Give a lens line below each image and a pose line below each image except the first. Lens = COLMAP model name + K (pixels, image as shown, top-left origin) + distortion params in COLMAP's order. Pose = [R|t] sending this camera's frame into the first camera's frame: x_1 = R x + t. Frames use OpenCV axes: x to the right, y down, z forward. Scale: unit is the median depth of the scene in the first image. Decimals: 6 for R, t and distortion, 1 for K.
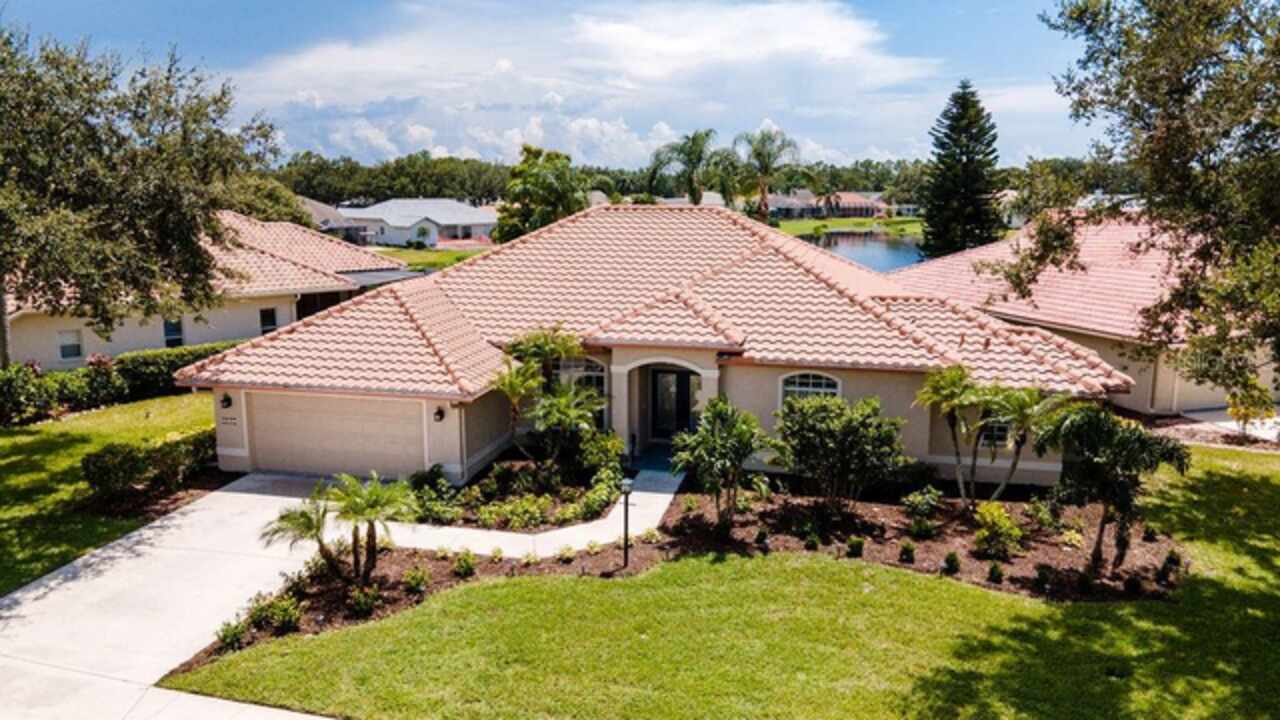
lens RADIAL K [[942.4, 0, 640.9], [0, 942.4, 359.5], [0, 0, 1]] dist [0.031895, 0.029183]
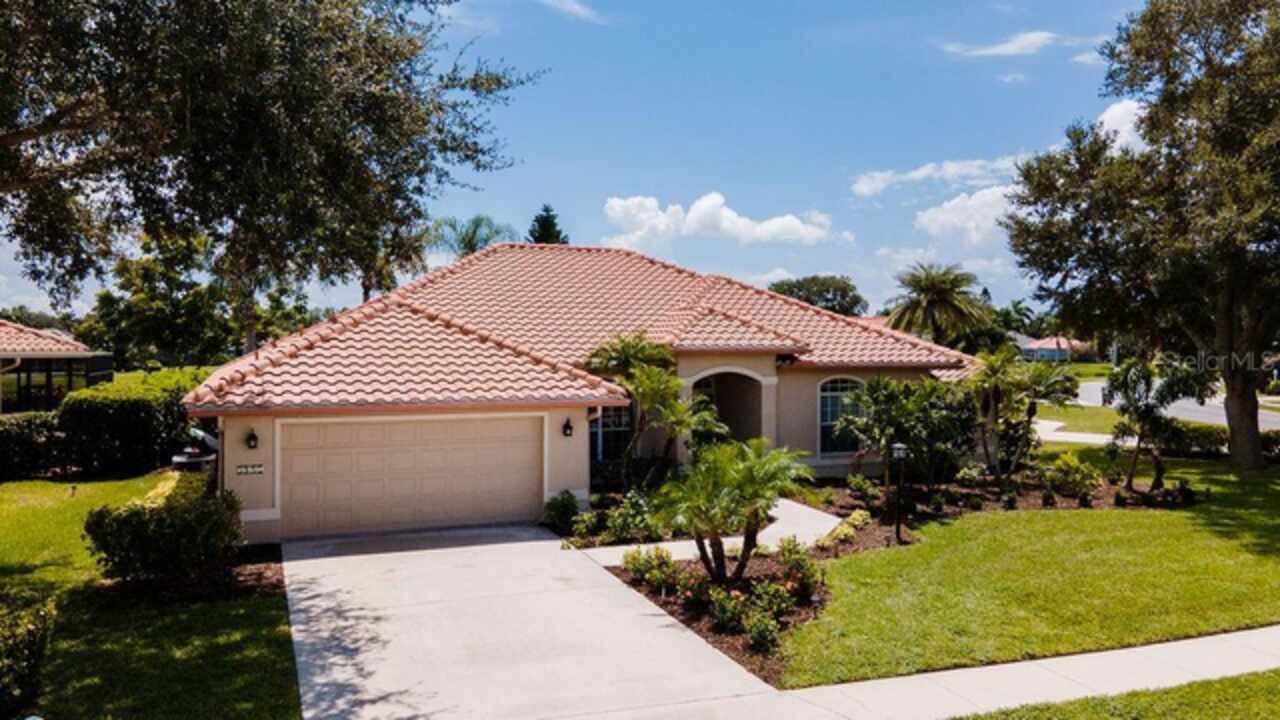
lens RADIAL K [[942.4, 0, 641.8], [0, 942.4, 352.0], [0, 0, 1]] dist [0.031895, 0.029183]
pose [[0.804905, -0.002990, 0.593396, -0.643431], [0.105891, 0.984661, -0.138673, 0.111562], [-0.583879, 0.174454, 0.792875, 0.282515]]
